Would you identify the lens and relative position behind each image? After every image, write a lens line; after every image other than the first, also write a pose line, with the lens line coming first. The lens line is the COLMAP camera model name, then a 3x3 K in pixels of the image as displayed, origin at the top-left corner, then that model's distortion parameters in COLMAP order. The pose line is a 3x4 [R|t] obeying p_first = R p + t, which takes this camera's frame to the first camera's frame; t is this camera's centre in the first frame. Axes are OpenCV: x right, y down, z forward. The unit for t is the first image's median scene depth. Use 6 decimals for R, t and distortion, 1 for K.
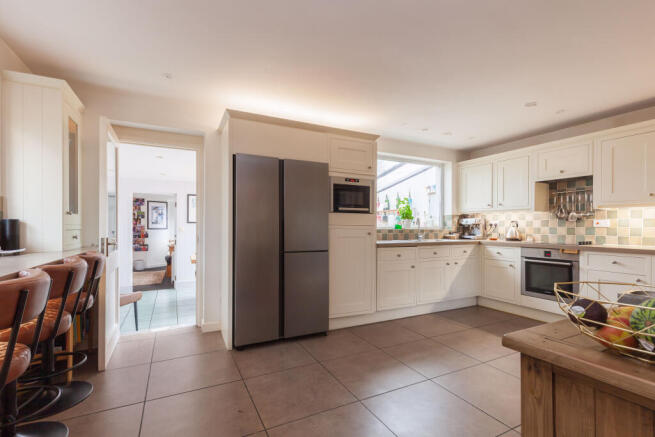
lens RADIAL K [[312.5, 0, 327.1], [0, 312.5, 222.8], [0, 0, 1]] dist [-0.003608, 0.000981]
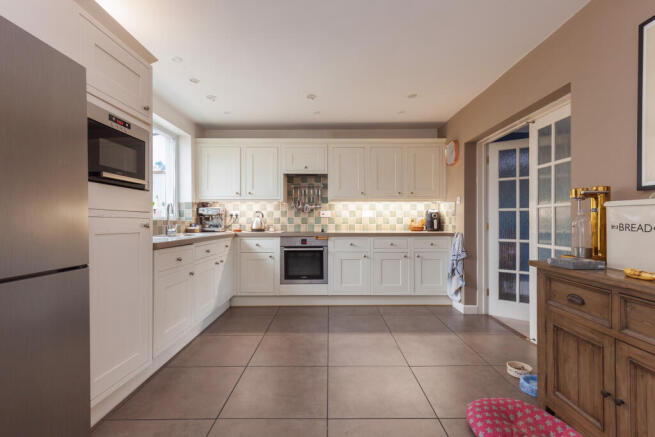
lens RADIAL K [[312.5, 0, 329.9], [0, 312.5, 219.7], [0, 0, 1]] dist [-0.003608, 0.000981]
pose [[0.431323, -0.001544, 0.902196, -0.203445], [-0.005840, 0.999973, 0.004504, 0.016489], [-0.902179, -0.007212, 0.431302, 0.410787]]
